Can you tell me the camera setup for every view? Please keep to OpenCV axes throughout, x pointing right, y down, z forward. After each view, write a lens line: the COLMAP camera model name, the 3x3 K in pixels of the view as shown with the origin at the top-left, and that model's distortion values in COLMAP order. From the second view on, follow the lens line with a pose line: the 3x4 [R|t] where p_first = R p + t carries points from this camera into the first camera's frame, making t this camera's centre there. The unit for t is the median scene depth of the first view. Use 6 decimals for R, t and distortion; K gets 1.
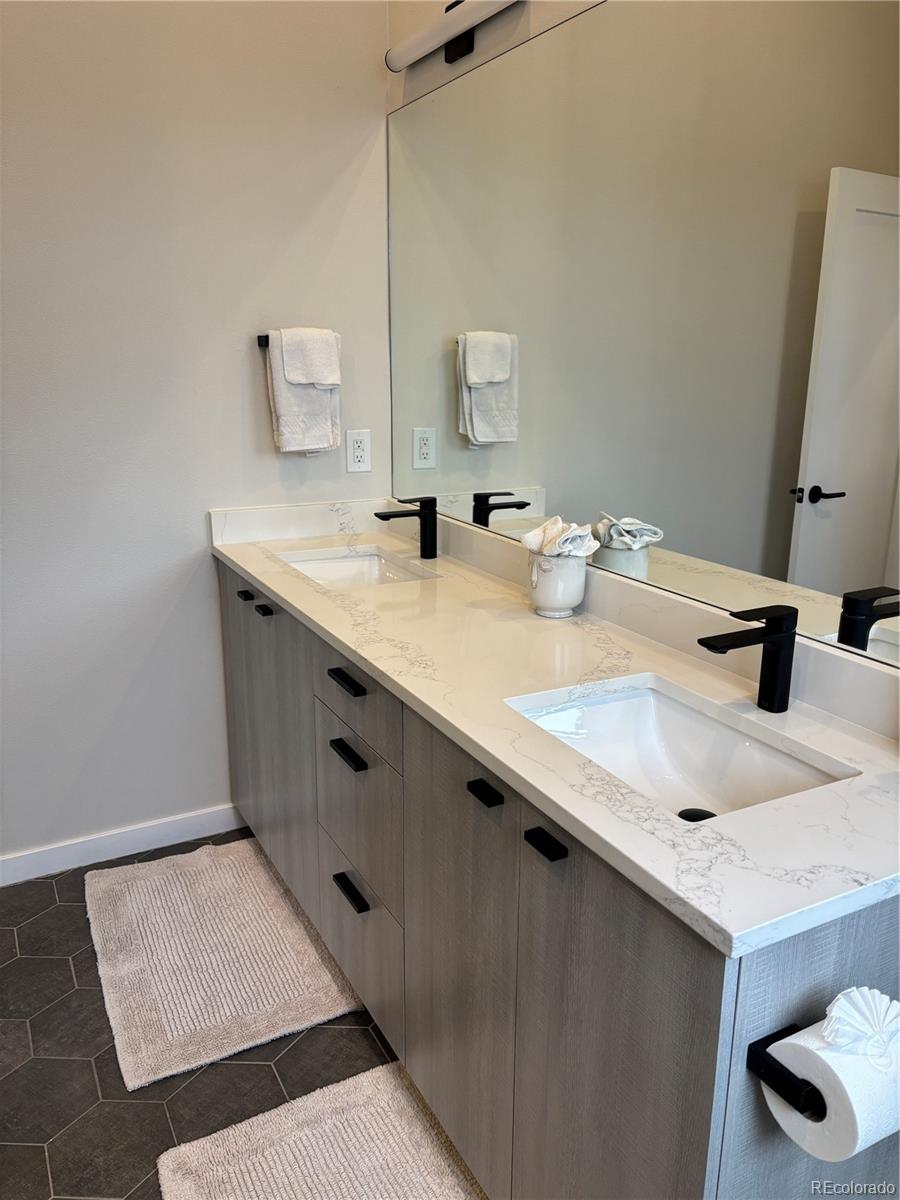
lens RADIAL K [[906.9, 0, 450.9], [0, 906.9, 599.8], [0, 0, 1]] dist [0.047995, -0.054980]
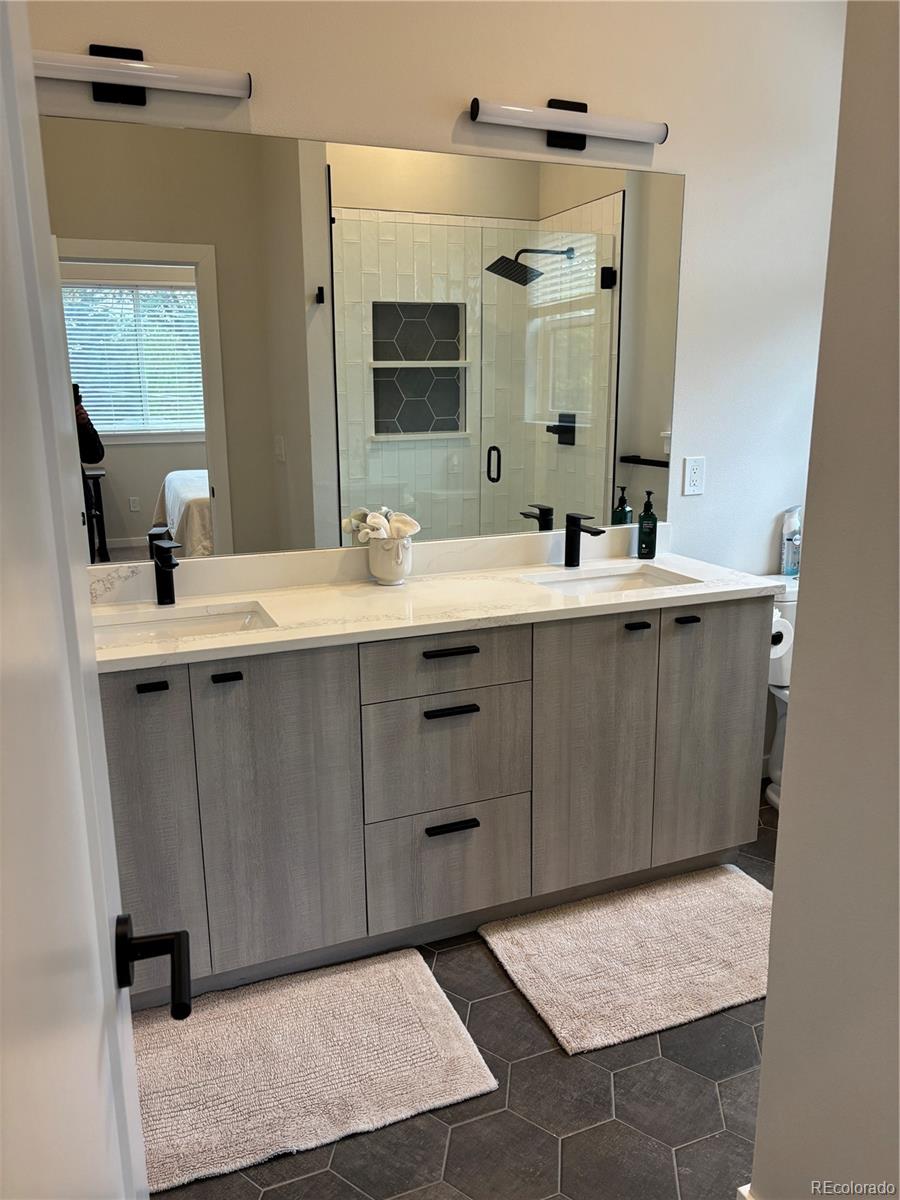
lens RADIAL K [[906.9, 0, 449.3], [0, 906.9, 601.0], [0, 0, 1]] dist [0.047995, -0.054980]
pose [[0.111251, -0.236669, 0.965200, -1.194431], [0.279139, 0.939571, 0.198210, -0.205372], [-0.953784, 0.247373, 0.170592, 0.709502]]
